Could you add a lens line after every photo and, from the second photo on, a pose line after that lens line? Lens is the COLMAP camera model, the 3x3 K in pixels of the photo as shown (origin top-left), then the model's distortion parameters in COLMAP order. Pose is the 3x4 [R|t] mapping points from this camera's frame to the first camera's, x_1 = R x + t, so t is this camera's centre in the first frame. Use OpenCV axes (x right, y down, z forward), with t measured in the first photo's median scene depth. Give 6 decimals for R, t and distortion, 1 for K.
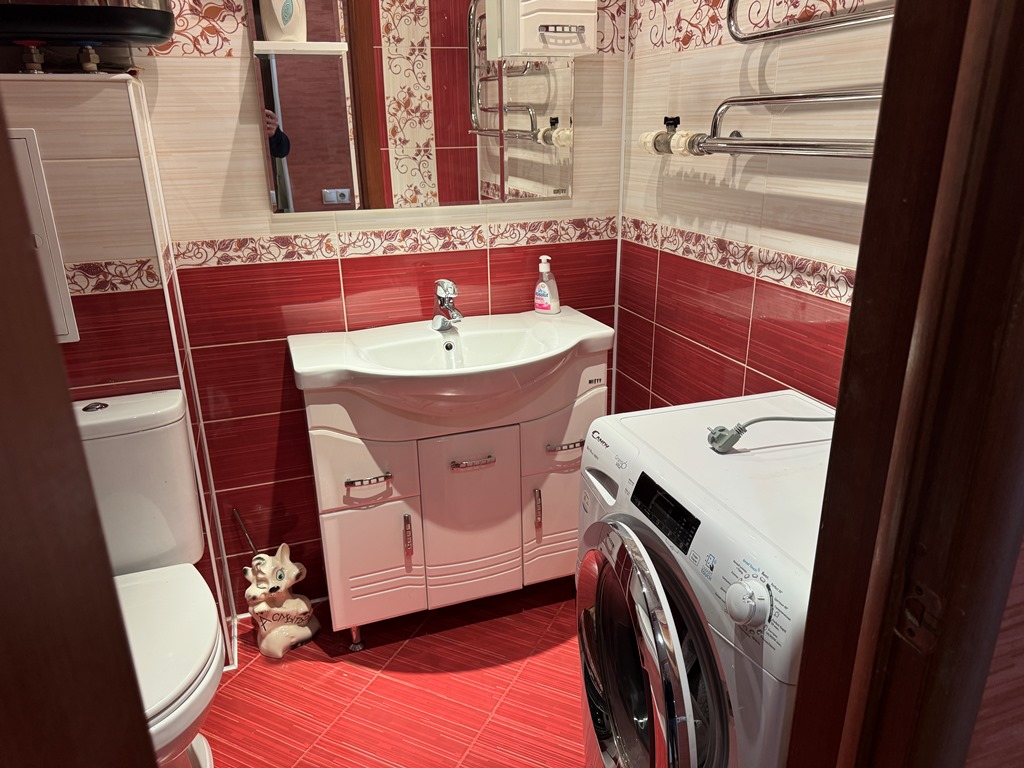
lens RADIAL K [[720.8, 0, 521.9], [0, 720.8, 375.0], [0, 0, 1]] dist [0.075014, -0.109317]
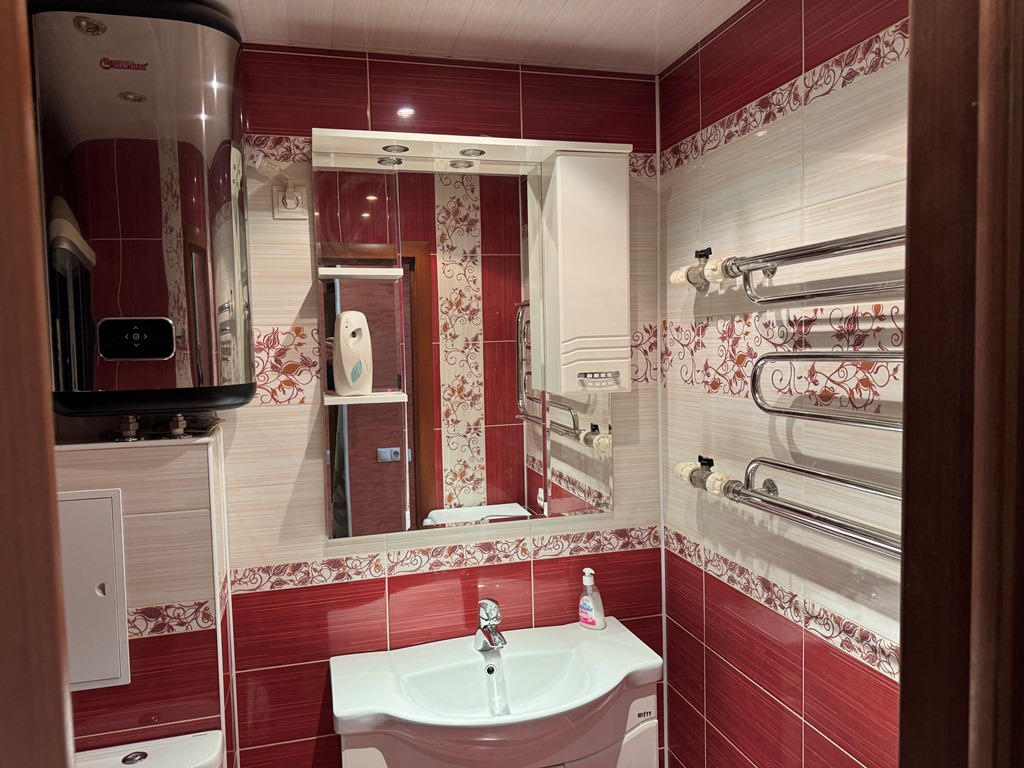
lens RADIAL K [[720.8, 0, 520.3], [0, 720.8, 389.2], [0, 0, 1]] dist [0.075014, -0.109317]
pose [[0.997645, -0.009666, -0.067905, 0.009538], [-0.009608, 0.960564, -0.277894, -0.145136], [0.067913, 0.277892, 0.958209, -0.048539]]
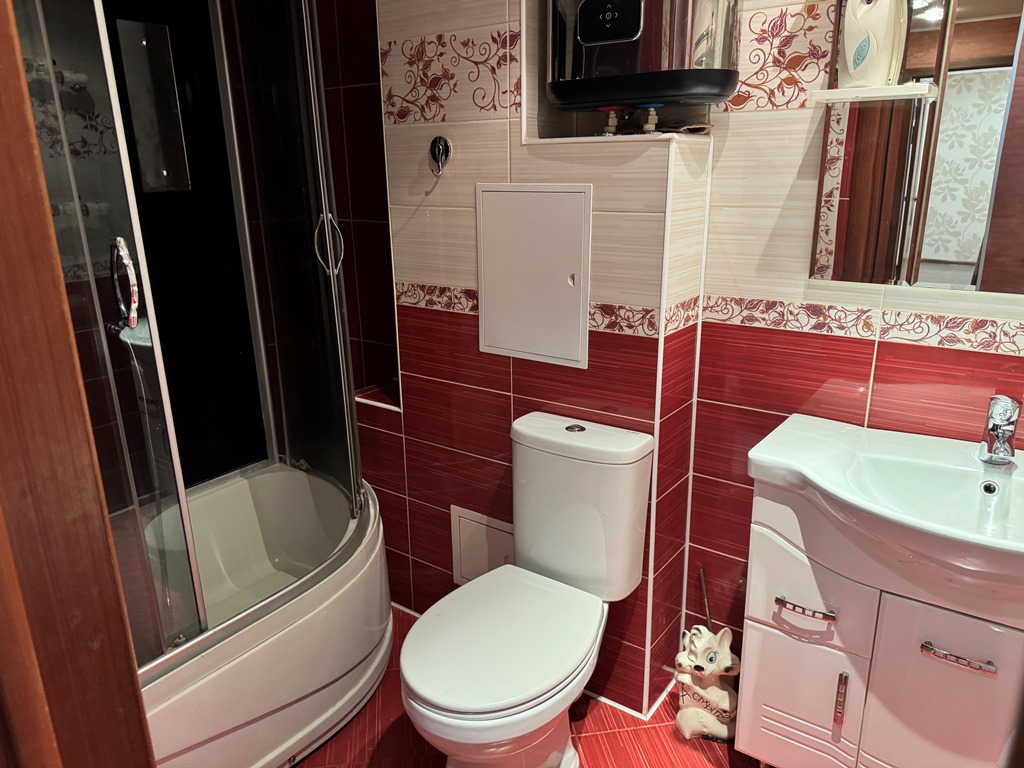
lens RADIAL K [[720.8, 0, 507.3], [0, 720.8, 381.3], [0, 0, 1]] dist [0.075014, -0.109317]
pose [[0.571228, 0.237423, -0.785703, 0.183615], [-0.269215, 0.958491, 0.093909, -0.088276], [0.775385, 0.157880, 0.611434, 0.194910]]
